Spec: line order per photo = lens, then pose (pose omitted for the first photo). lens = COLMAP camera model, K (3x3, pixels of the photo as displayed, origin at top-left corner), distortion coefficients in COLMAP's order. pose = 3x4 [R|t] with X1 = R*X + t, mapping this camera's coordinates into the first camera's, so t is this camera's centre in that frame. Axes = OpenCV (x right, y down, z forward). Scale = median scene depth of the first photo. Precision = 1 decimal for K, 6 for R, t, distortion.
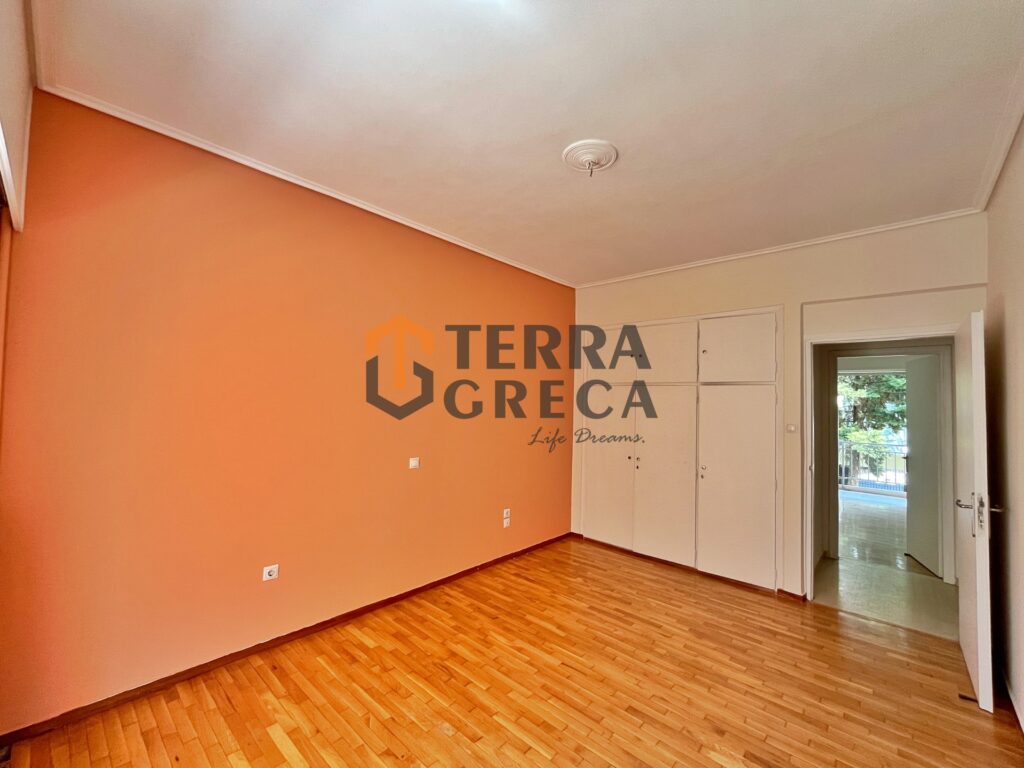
lens RADIAL K [[421.7, 0, 506.6], [0, 421.7, 384.1], [0, 0, 1]] dist [-0.001081, 0.000506]
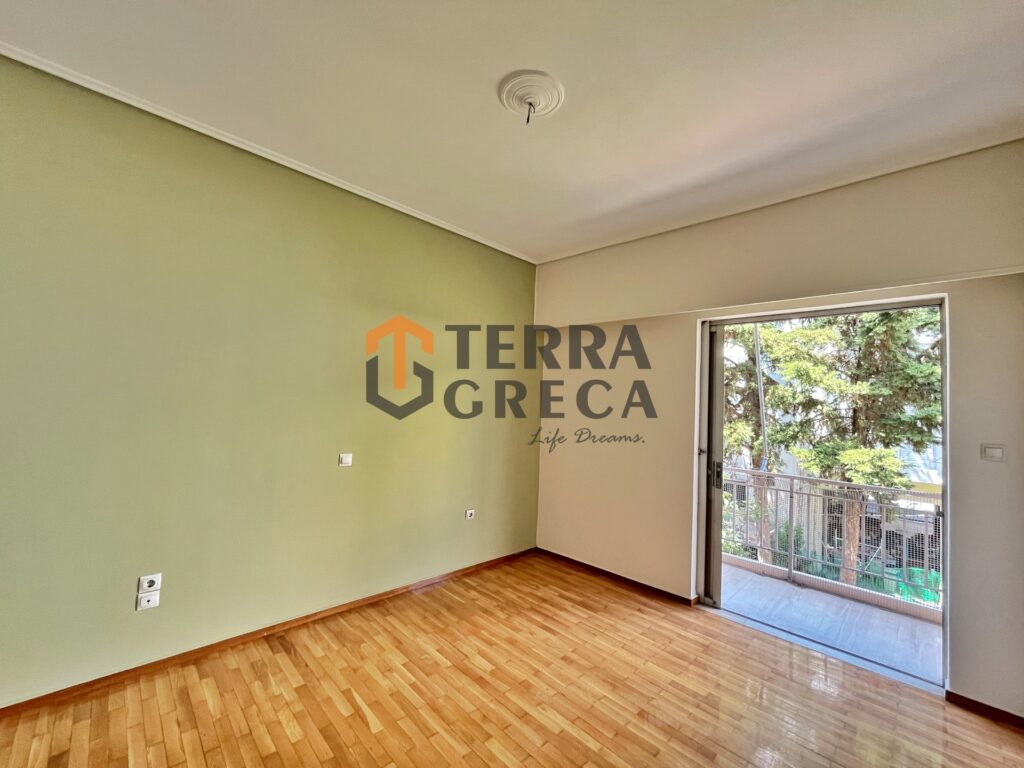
lens RADIAL K [[410.4, 0, 511.6], [0, 410.4, 366.6], [0, 0, 1]] dist [-0.009553, 0.000000]
pose [[0.998128, 0.032641, -0.051720, 0.217579], [-0.034567, 0.998725, -0.036793, 0.019383], [0.050453, 0.038512, 0.997984, 0.227428]]
